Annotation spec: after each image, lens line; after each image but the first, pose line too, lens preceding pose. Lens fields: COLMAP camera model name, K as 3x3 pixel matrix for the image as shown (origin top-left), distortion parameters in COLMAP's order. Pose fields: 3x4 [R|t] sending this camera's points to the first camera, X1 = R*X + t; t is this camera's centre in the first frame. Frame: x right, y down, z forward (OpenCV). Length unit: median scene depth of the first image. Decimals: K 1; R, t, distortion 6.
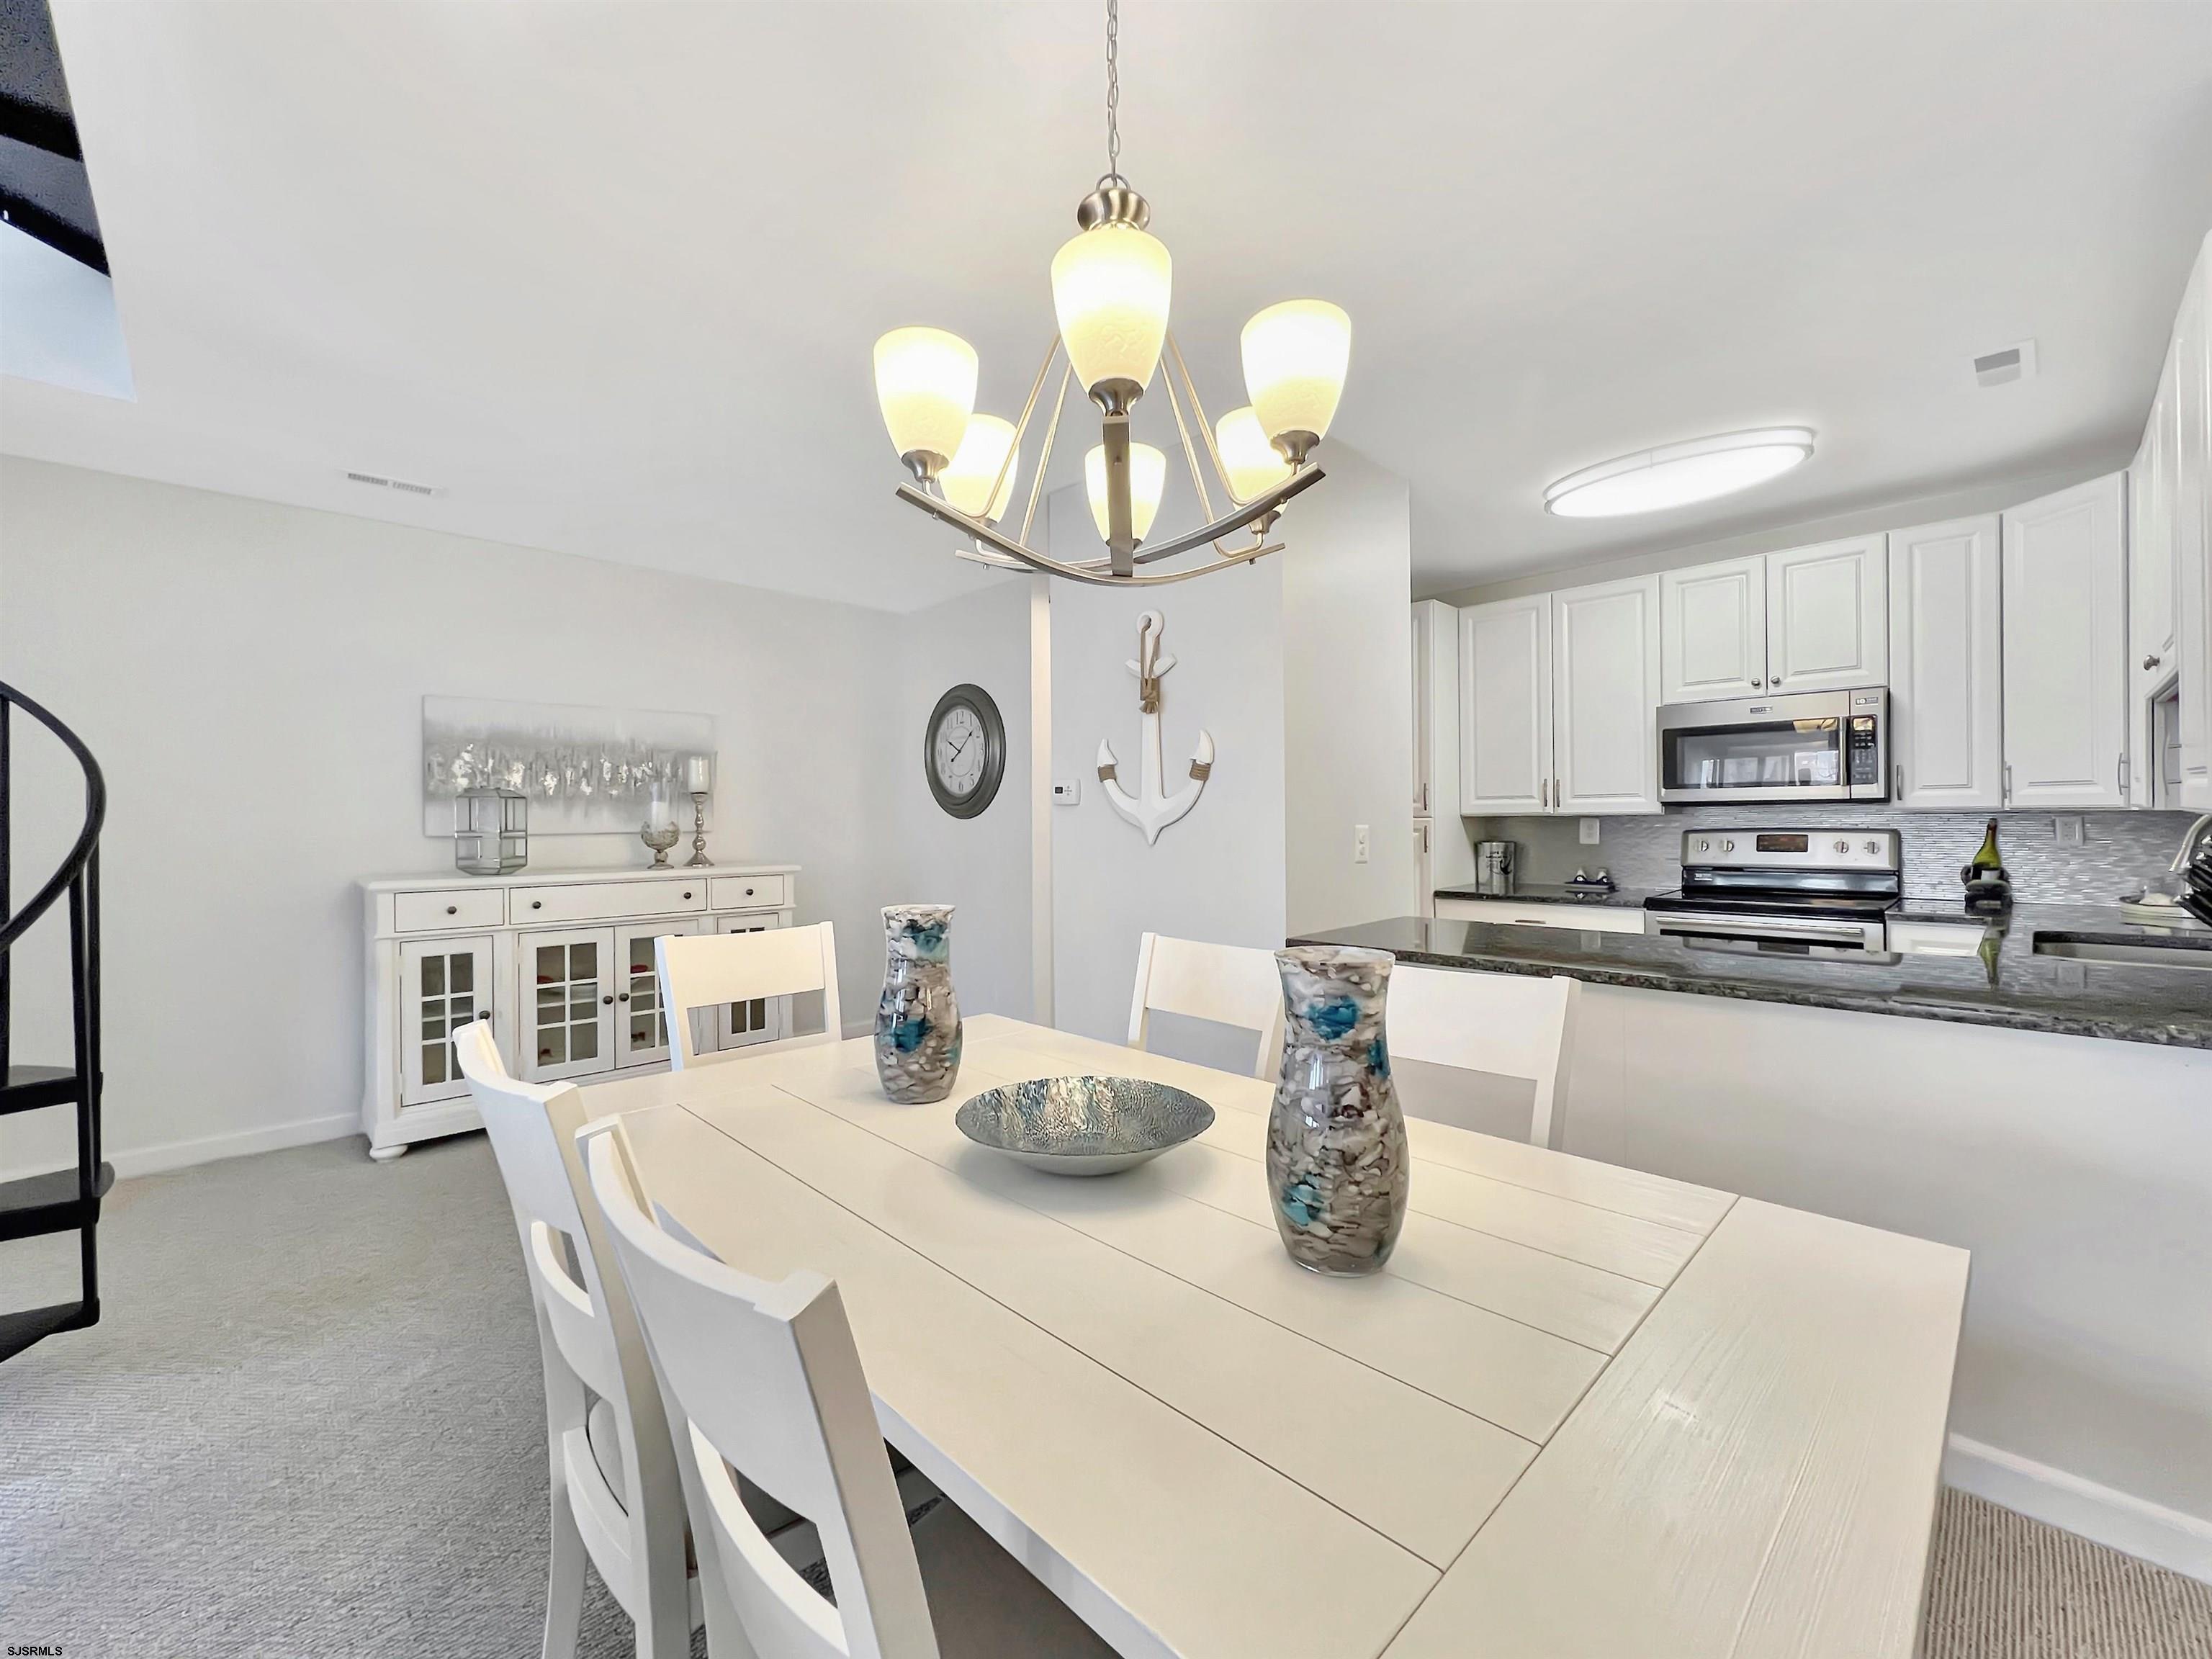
lens RADIAL K [[896.6, 0, 1111.2], [0, 896.6, 823.2], [0, 0, 1]] dist [0.001015, 0.000803]
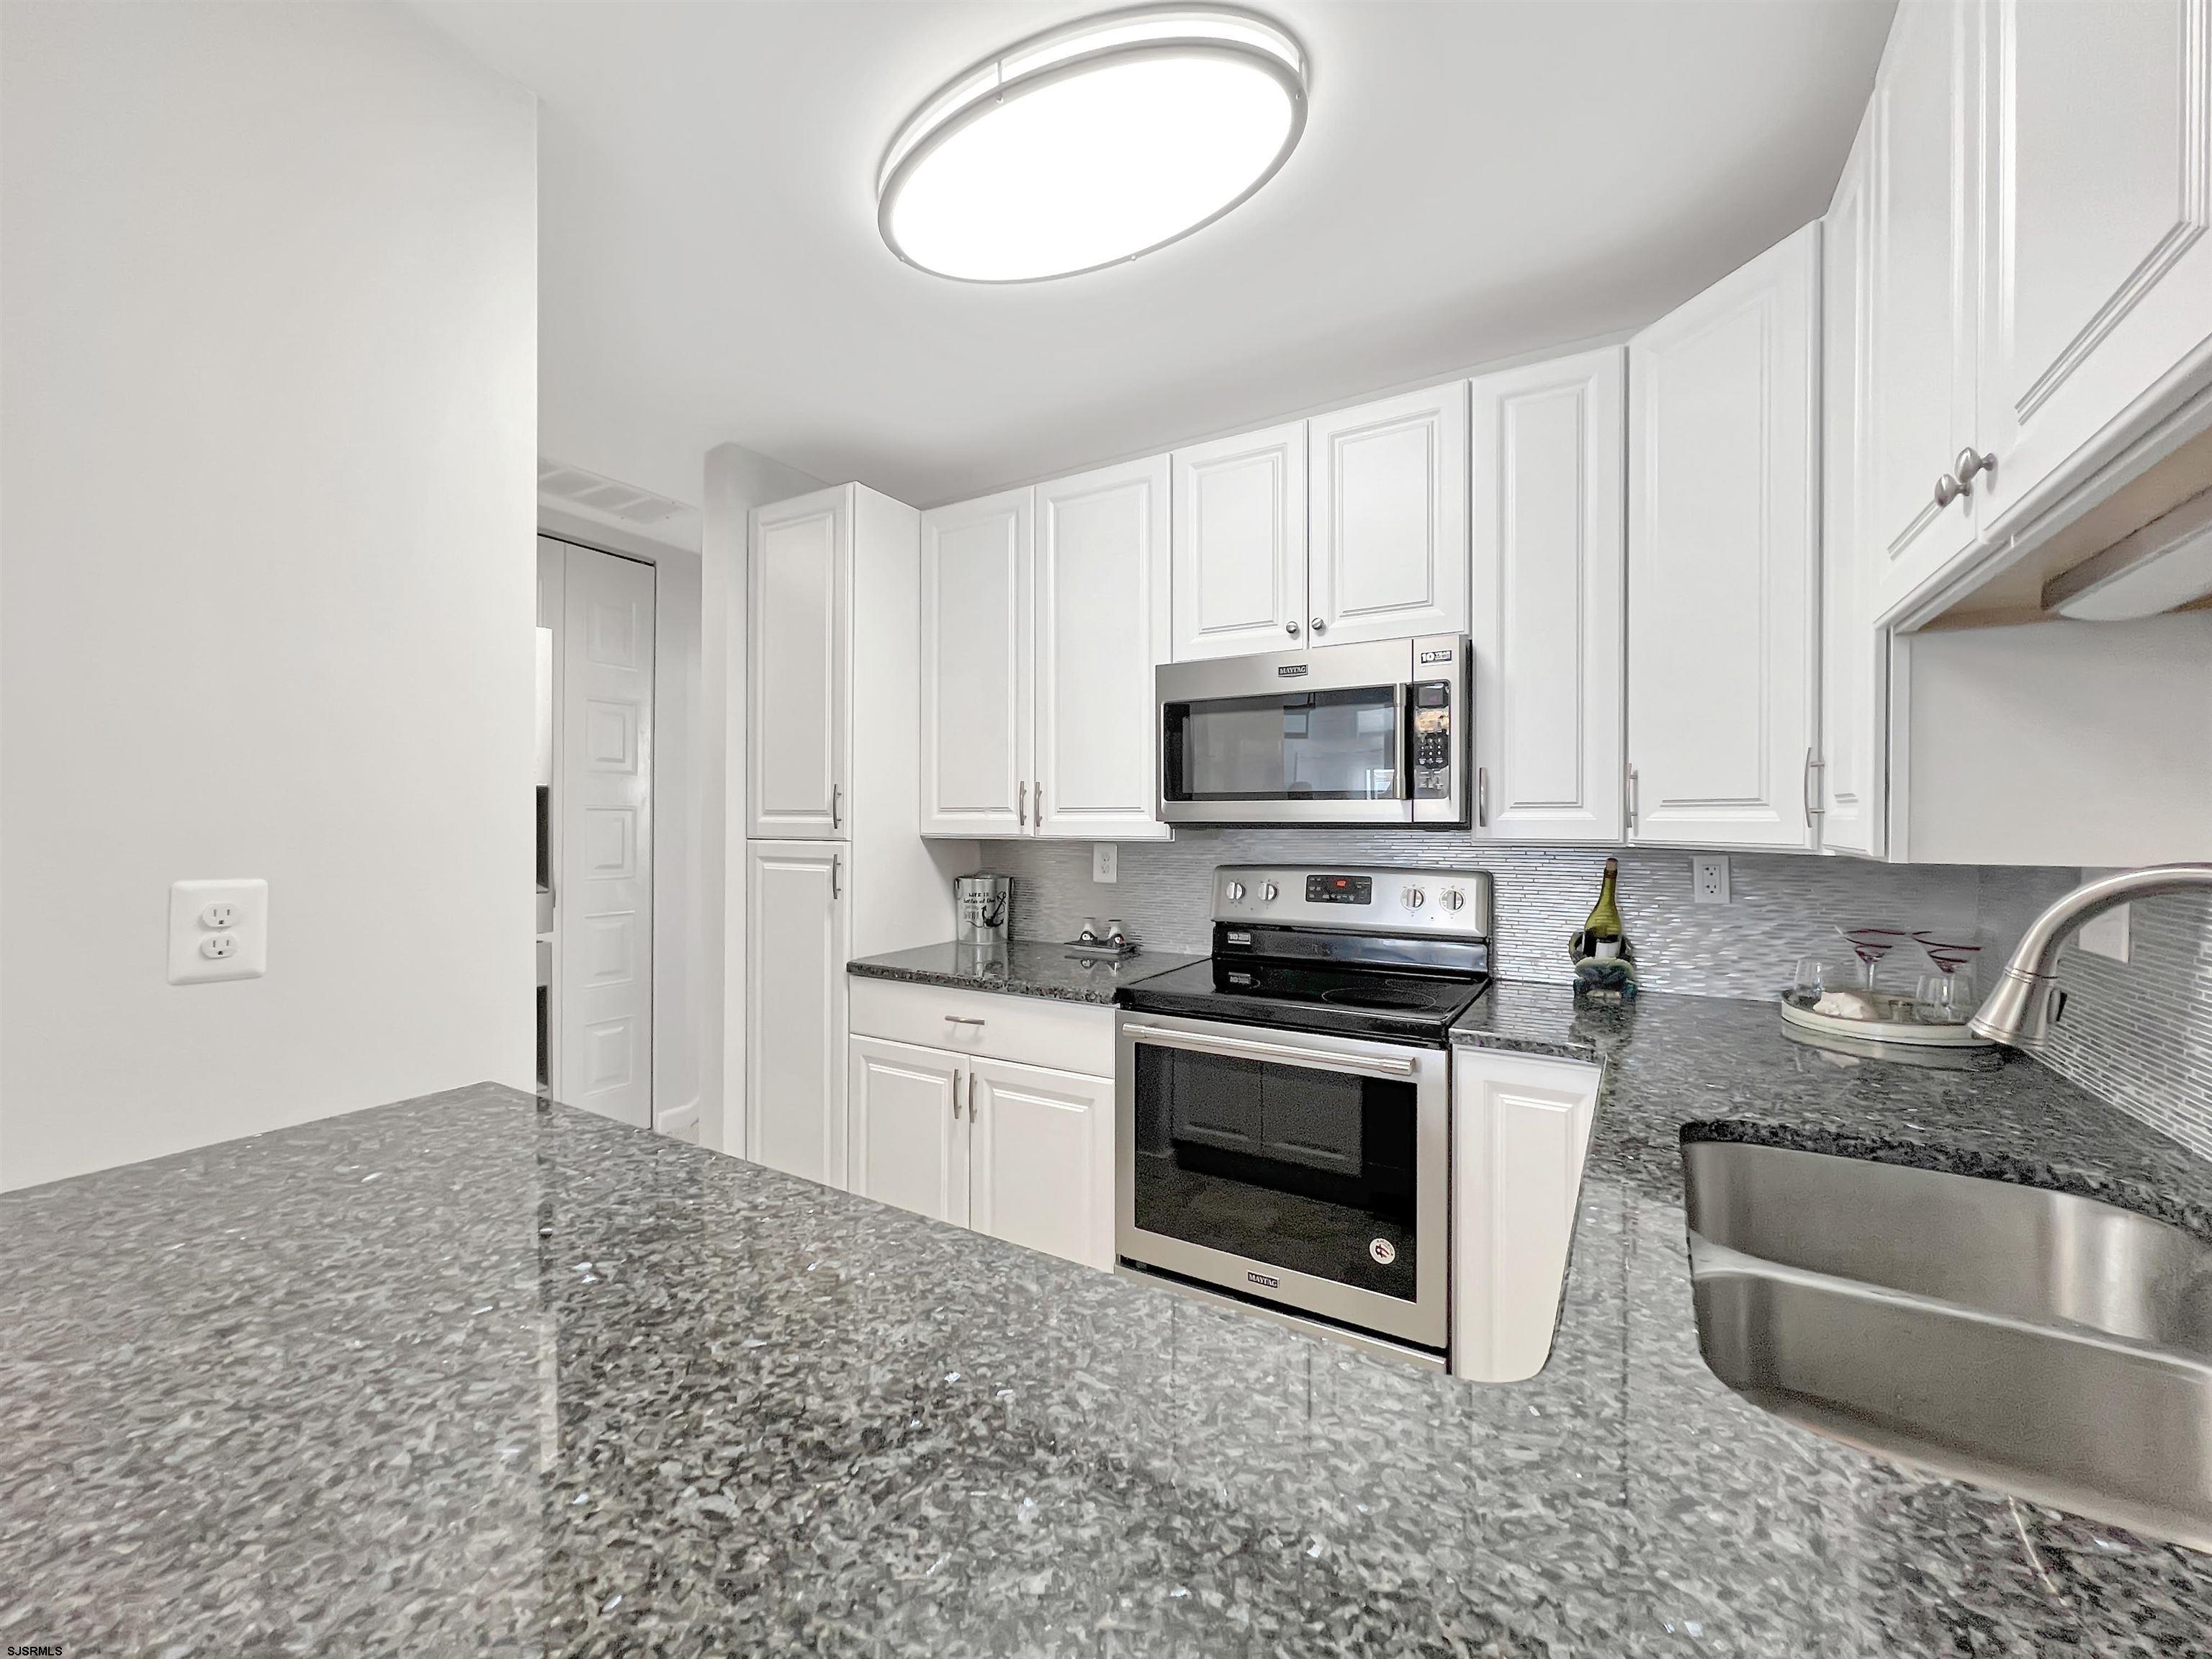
lens RADIAL K [[889.8, 0, 1094.6], [0, 889.8, 821.8], [0, 0, 1]] dist [0.001307, 0.000109]
pose [[0.970100, 0.014135, 0.242293, 0.476714], [-0.012255, 0.999882, -0.009263, -0.019821], [-0.242395, 0.006017, 0.970159, 0.481069]]
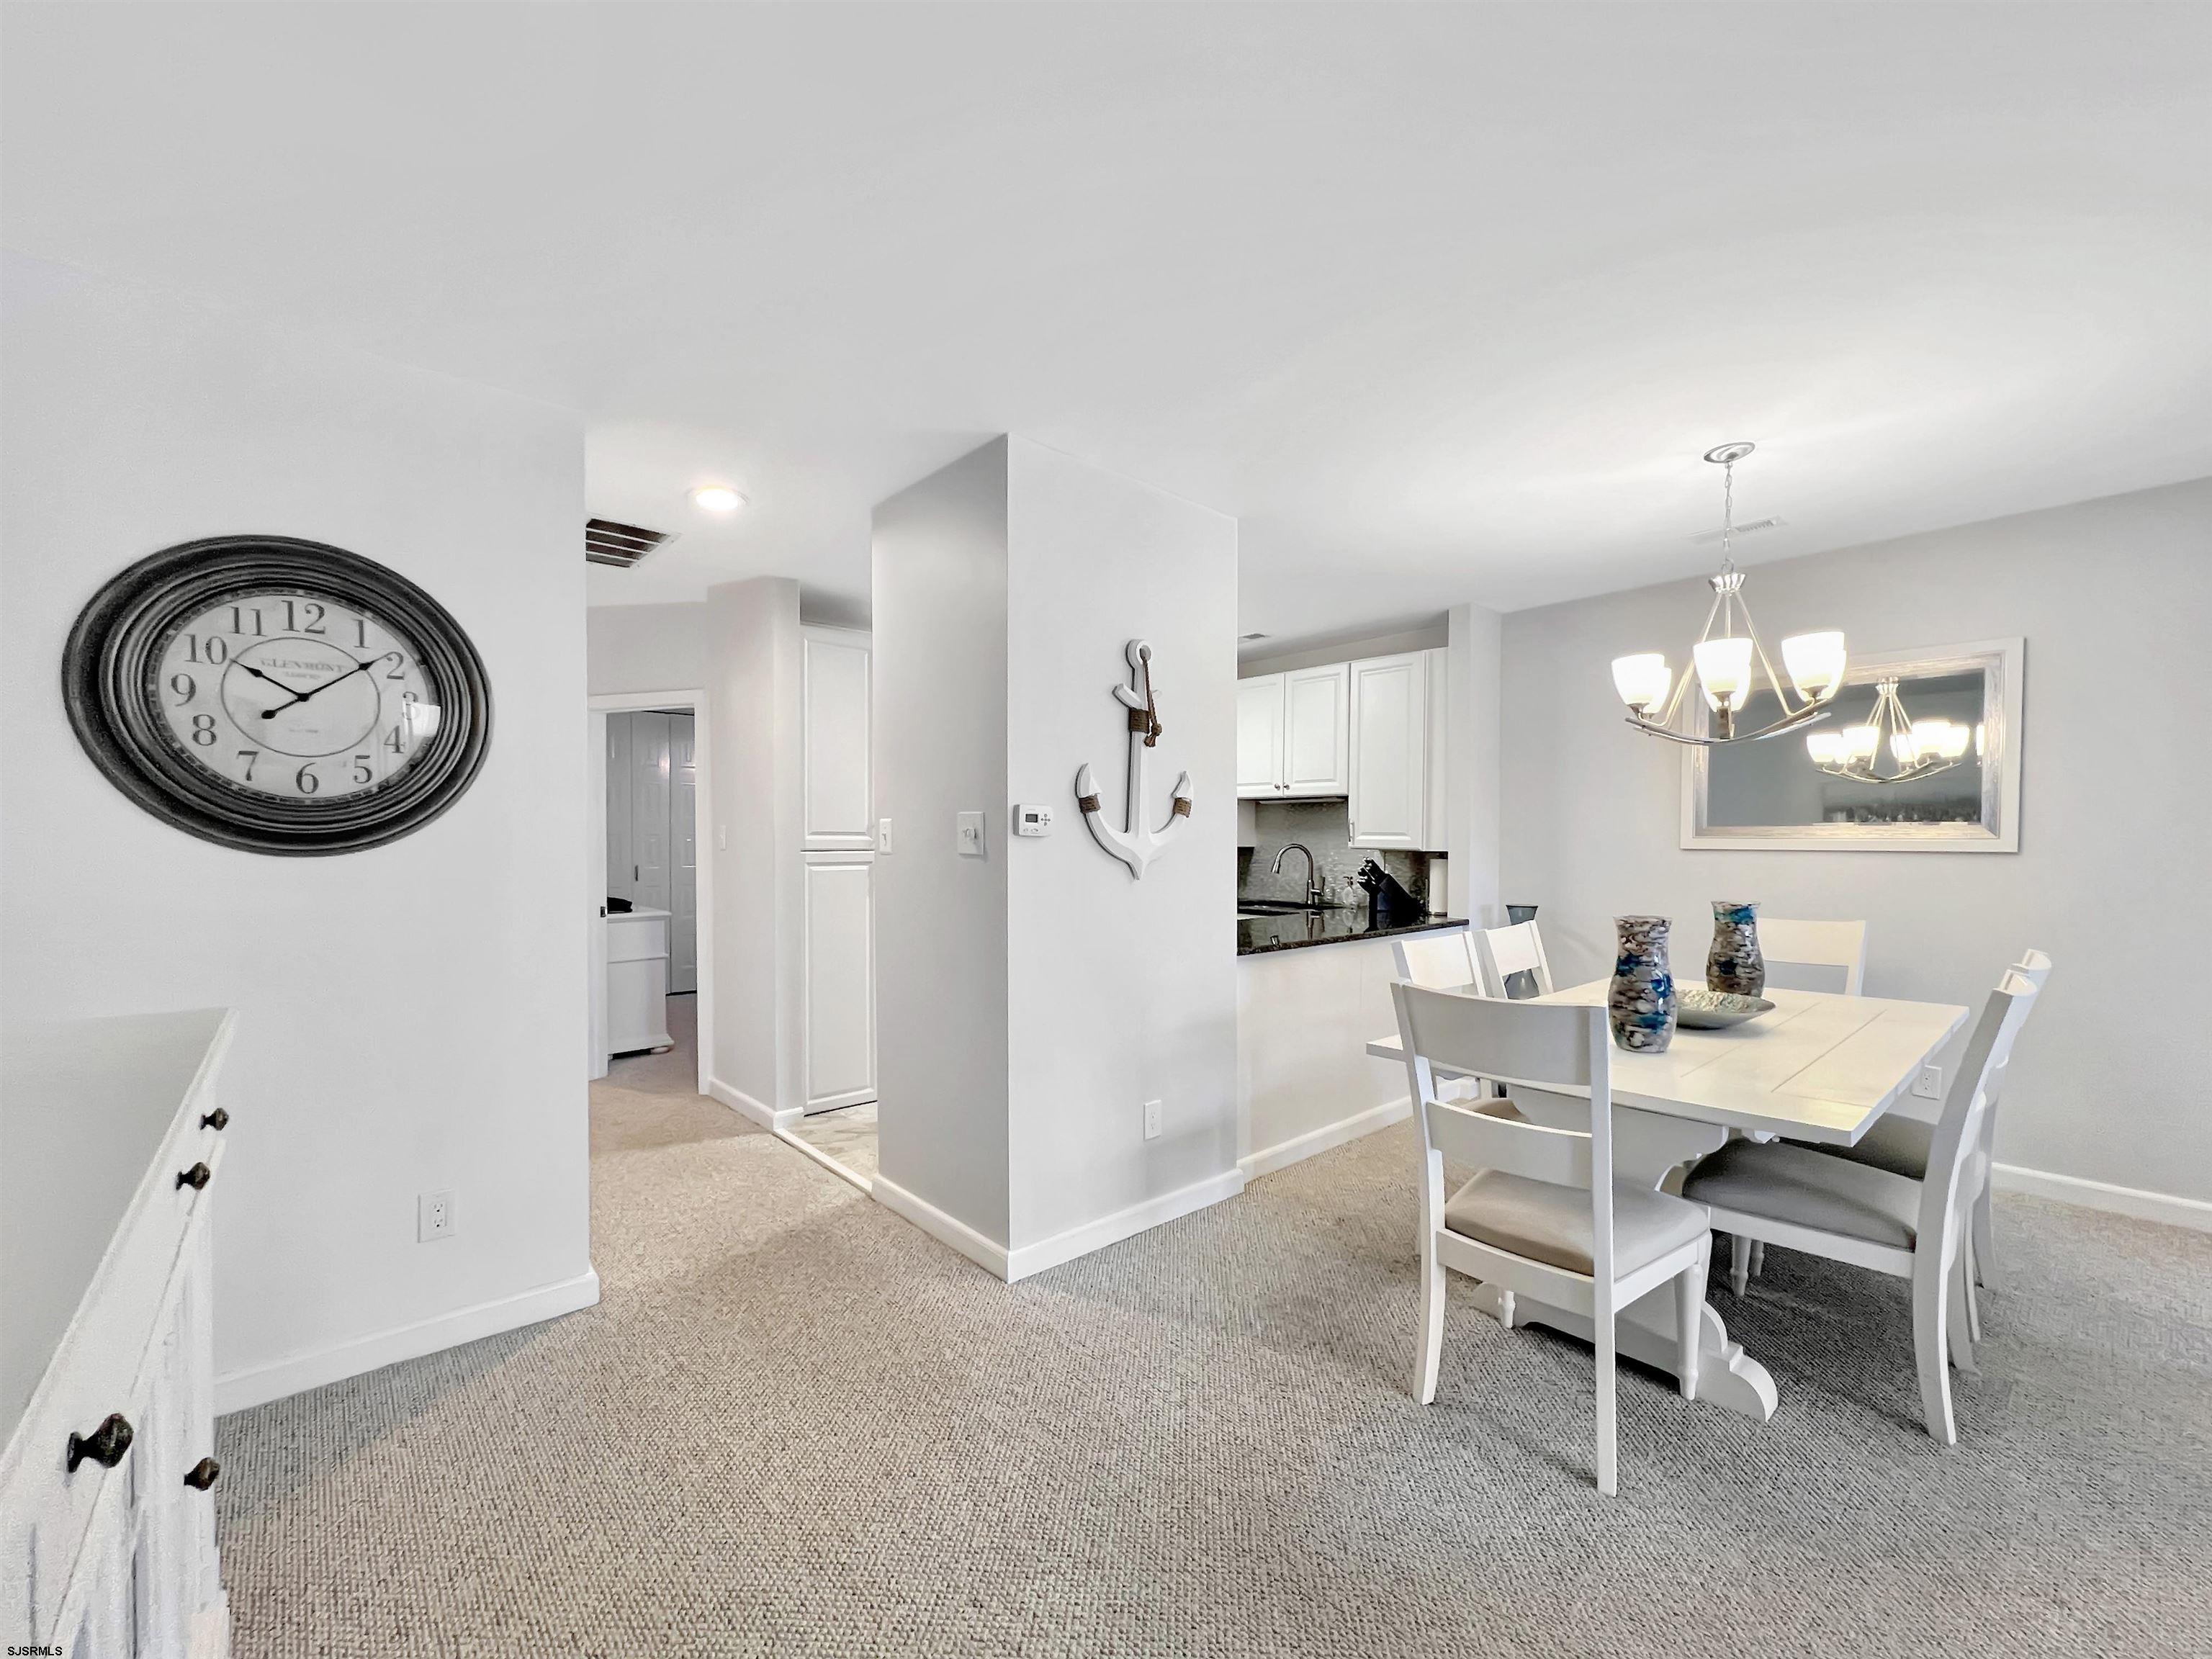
lens RADIAL K [[897.4, 0, 1106.8], [0, 897.4, 864.9], [0, 0, 1]] dist [-0.000095, 0.000015]
pose [[0.051795, -0.014824, 0.998548, -0.834838], [0.007993, 0.999864, 0.014429, -0.007362], [-0.998626, 0.007234, 0.051907, 0.885176]]
